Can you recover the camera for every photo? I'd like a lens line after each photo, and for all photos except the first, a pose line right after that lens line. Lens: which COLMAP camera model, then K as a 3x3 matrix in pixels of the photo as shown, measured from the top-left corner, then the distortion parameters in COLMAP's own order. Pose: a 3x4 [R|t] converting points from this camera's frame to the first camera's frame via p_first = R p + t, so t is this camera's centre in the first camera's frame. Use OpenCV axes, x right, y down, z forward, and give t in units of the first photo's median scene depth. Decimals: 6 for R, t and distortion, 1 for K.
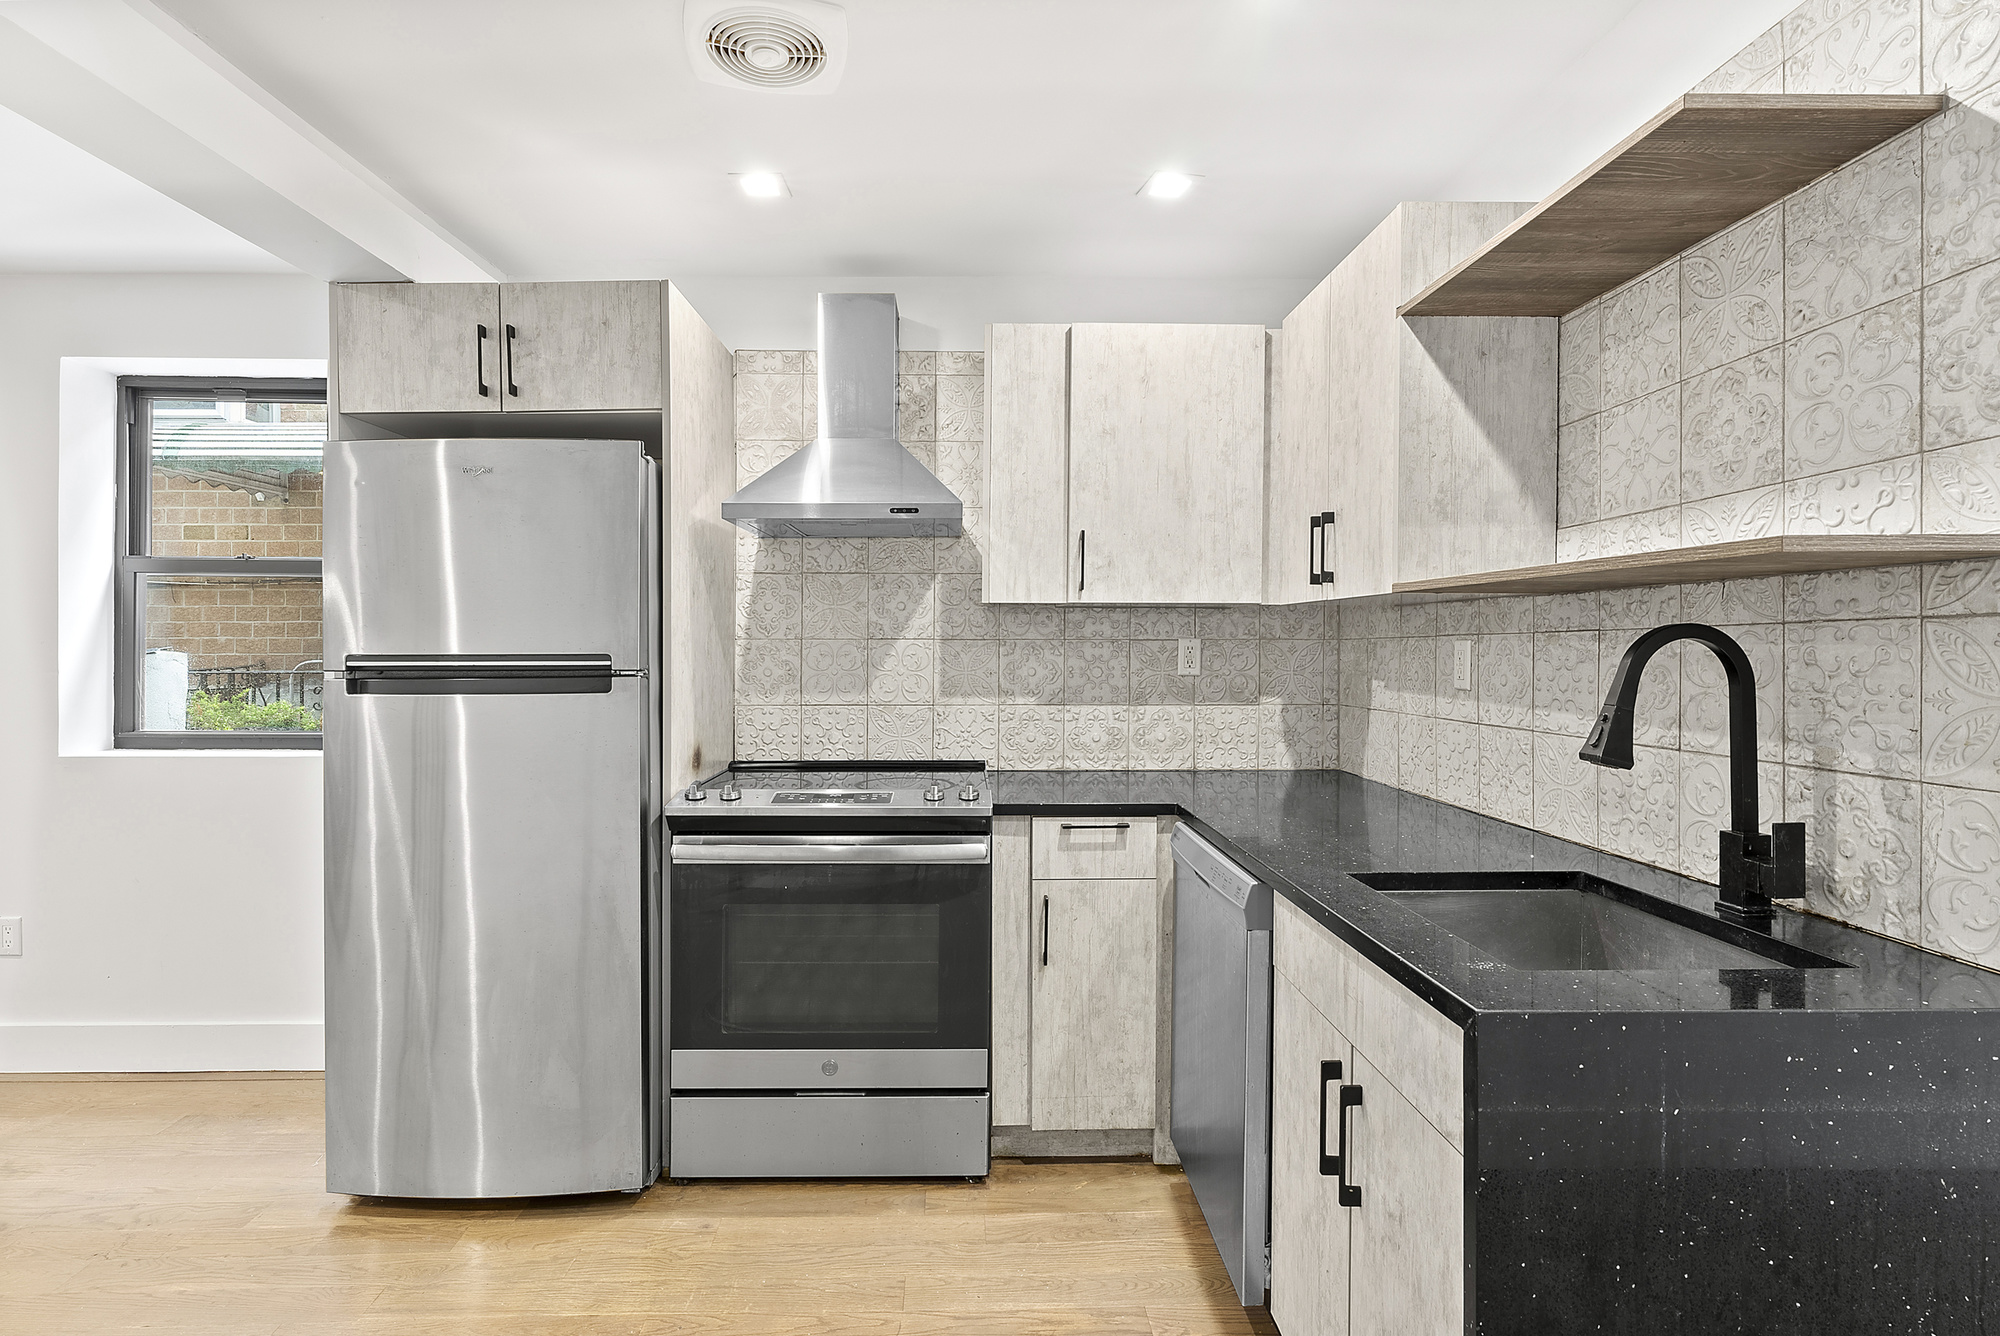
lens RADIAL K [[975.6, 0, 996.5], [0, 975.6, 662.3], [0, 0, 1]] dist [-0.003142, -0.000623]
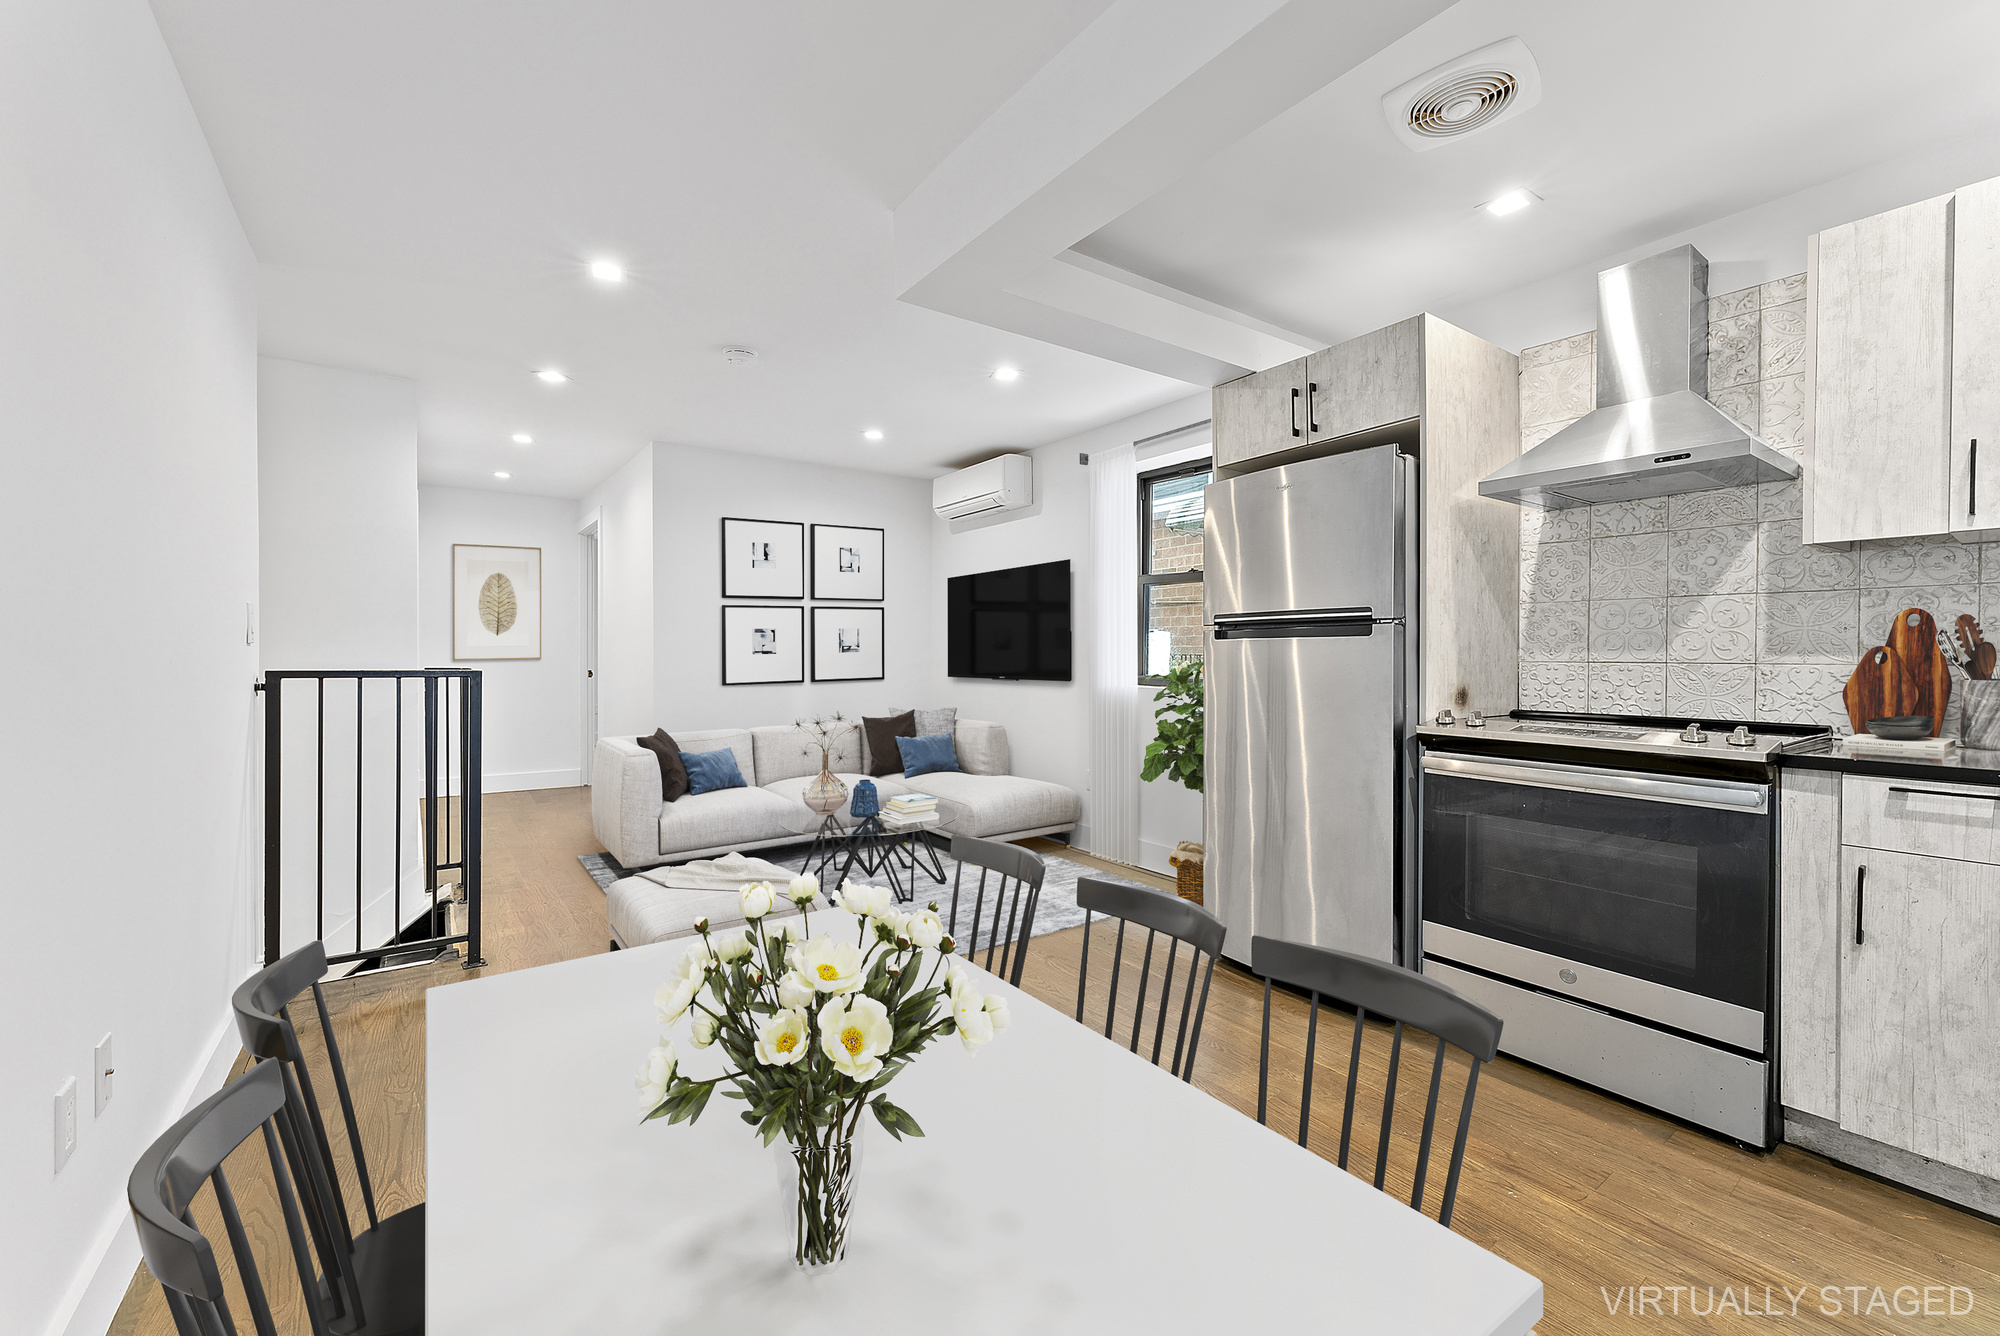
lens RADIAL K [[800.4, 0, 1000.0], [0, 800.4, 668.0], [0, 0, 1]] dist [-0.000124, -0.000150]
pose [[0.571382, 0.012257, -0.820593, 0.190464], [-0.011943, 0.999907, 0.006620, 0.064942], [0.820597, 0.006018, 0.571475, -0.045678]]
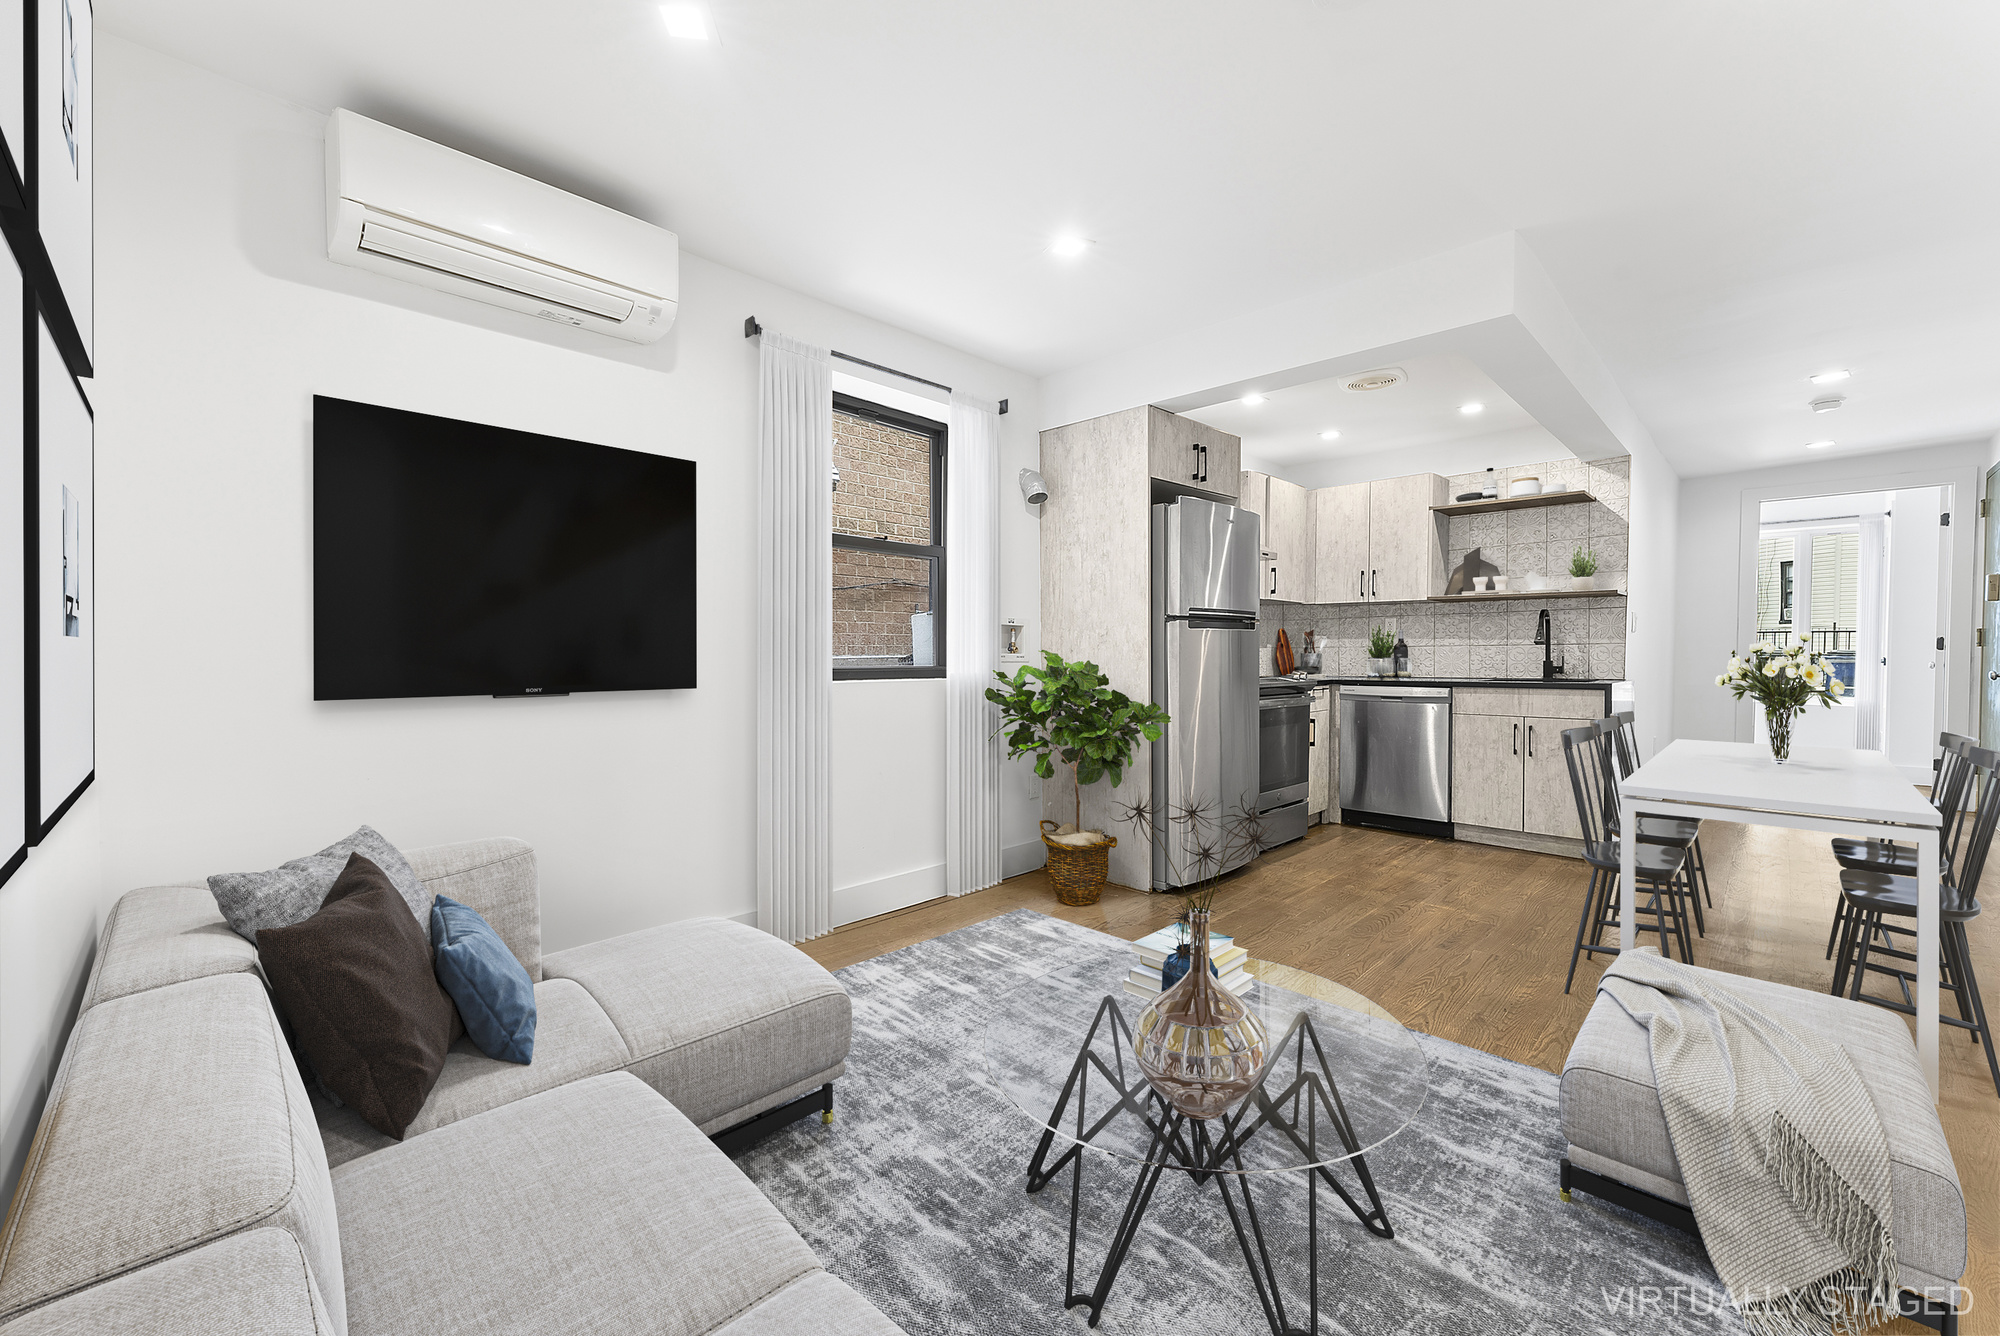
lens RADIAL K [[800.4, 0, 1000.0], [0, 800.4, 668.0], [0, 0, 1]] dist [-0.000124, -0.000150]
pose [[0.717453, -0.010222, 0.696532, -1.752922], [0.012339, 0.999922, 0.001965, 0.092215], [-0.696498, 0.007185, 0.717523, 0.103059]]
